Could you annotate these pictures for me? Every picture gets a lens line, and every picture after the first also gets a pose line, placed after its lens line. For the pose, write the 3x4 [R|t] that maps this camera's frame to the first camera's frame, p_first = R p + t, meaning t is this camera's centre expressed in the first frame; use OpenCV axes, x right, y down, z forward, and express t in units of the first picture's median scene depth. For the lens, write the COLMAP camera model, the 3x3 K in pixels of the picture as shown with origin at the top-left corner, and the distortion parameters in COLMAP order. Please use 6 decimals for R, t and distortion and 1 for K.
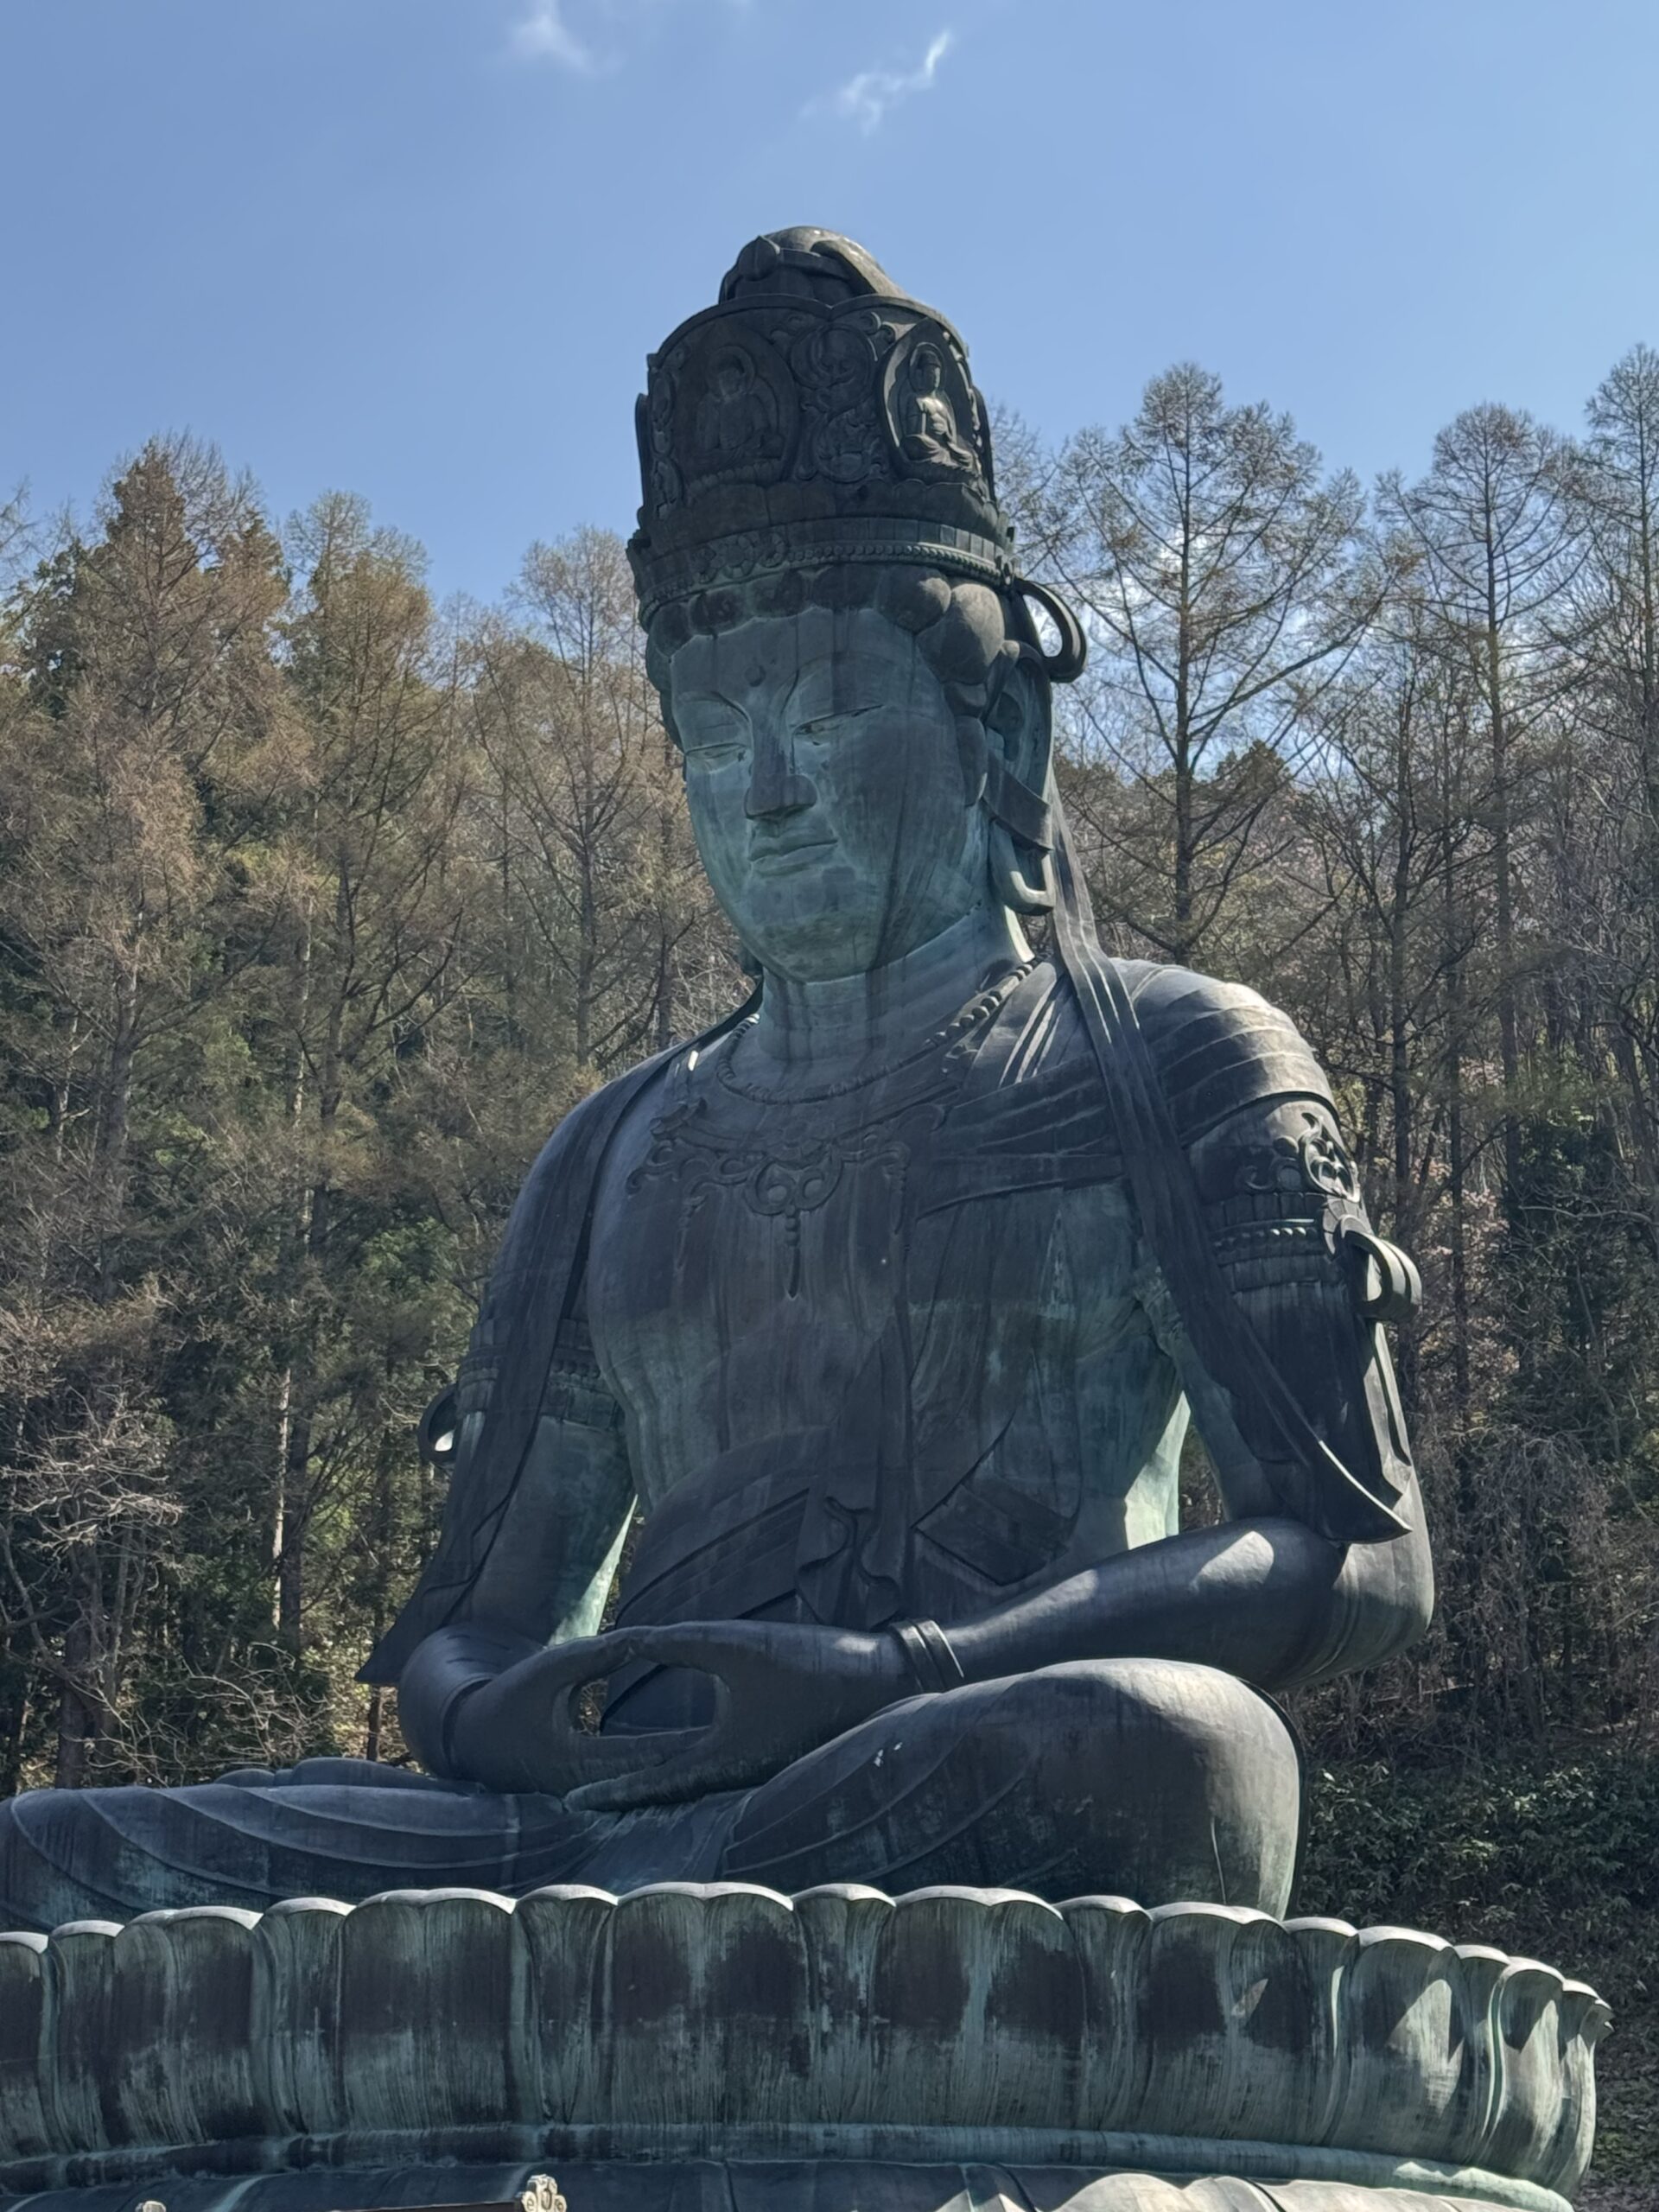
lens RADIAL K [[4382.4, 0, 829.5], [0, 4382.4, 1106.0], [0, 0, 1]] dist [0.209553, -0.483569]
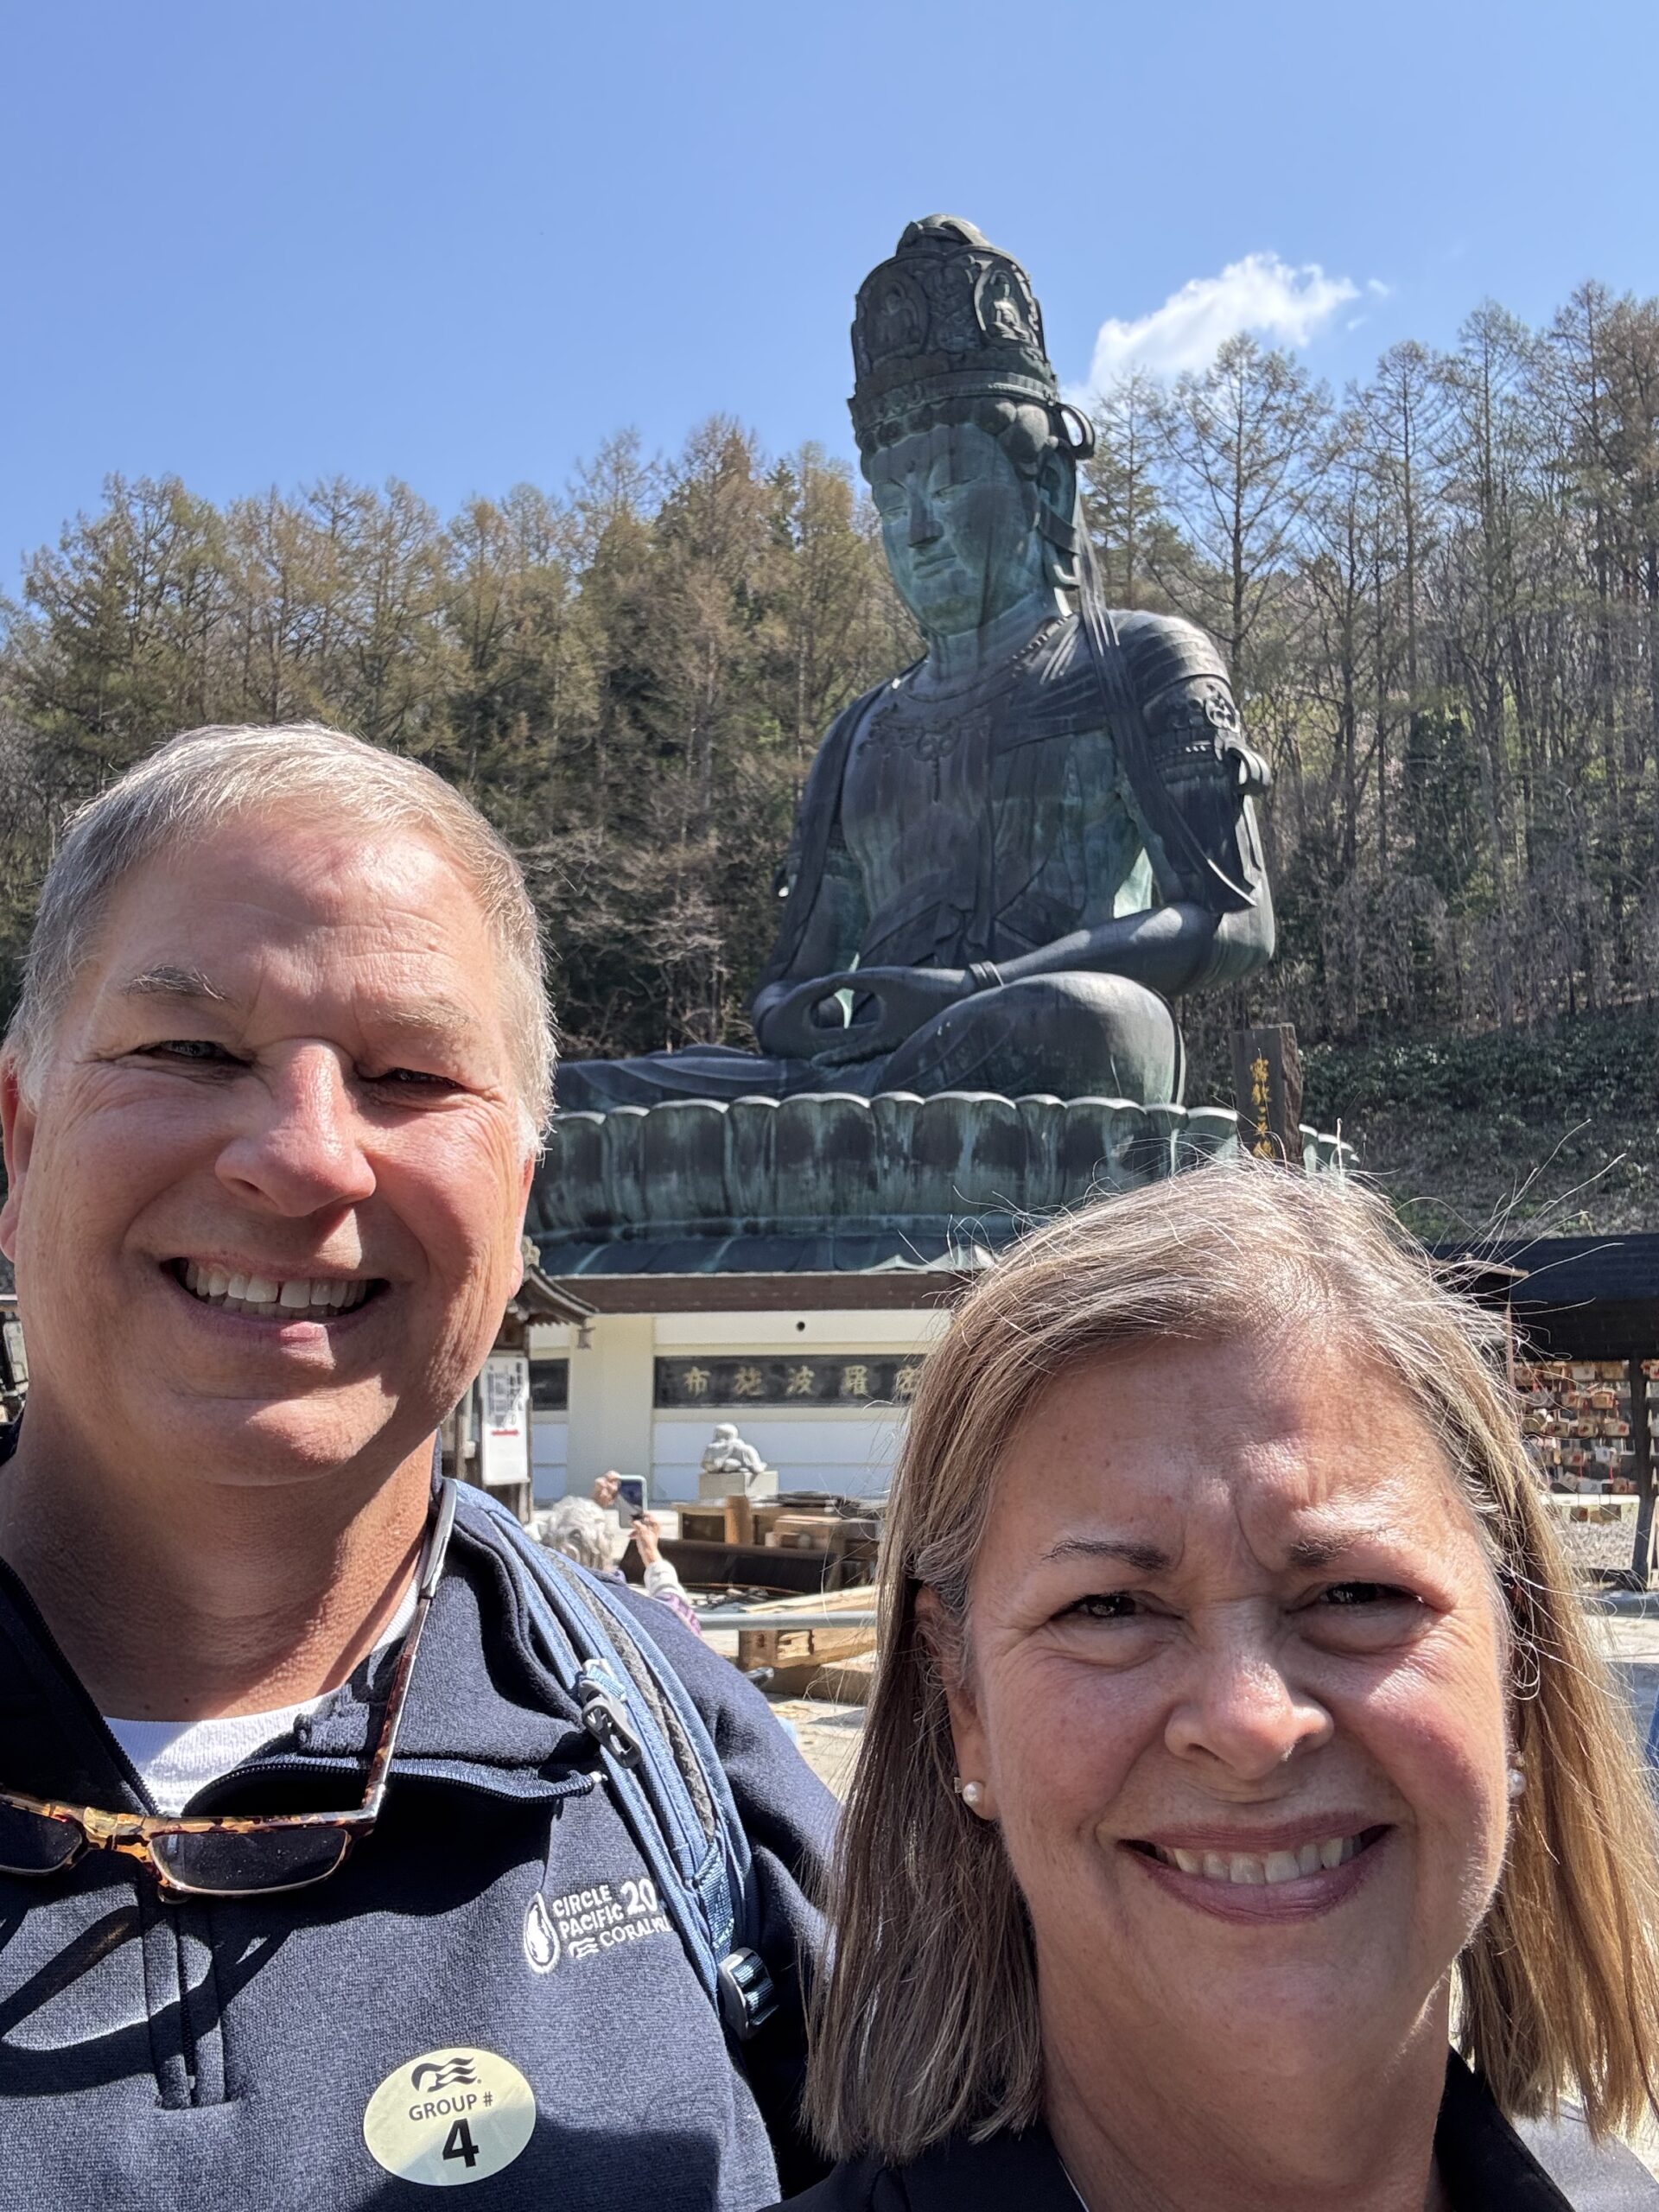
lens RADIAL K [[1959.3, 0, 829.5], [0, 1959.3, 1106.0], [0, 0, 1]] dist [0.109294, -0.143989]
pose [[0.983758, -0.026983, -0.177462, 0.091784], [0.055084, 0.986316, 0.155389, 0.037490], [0.170841, -0.162641, 0.971783, 0.134590]]
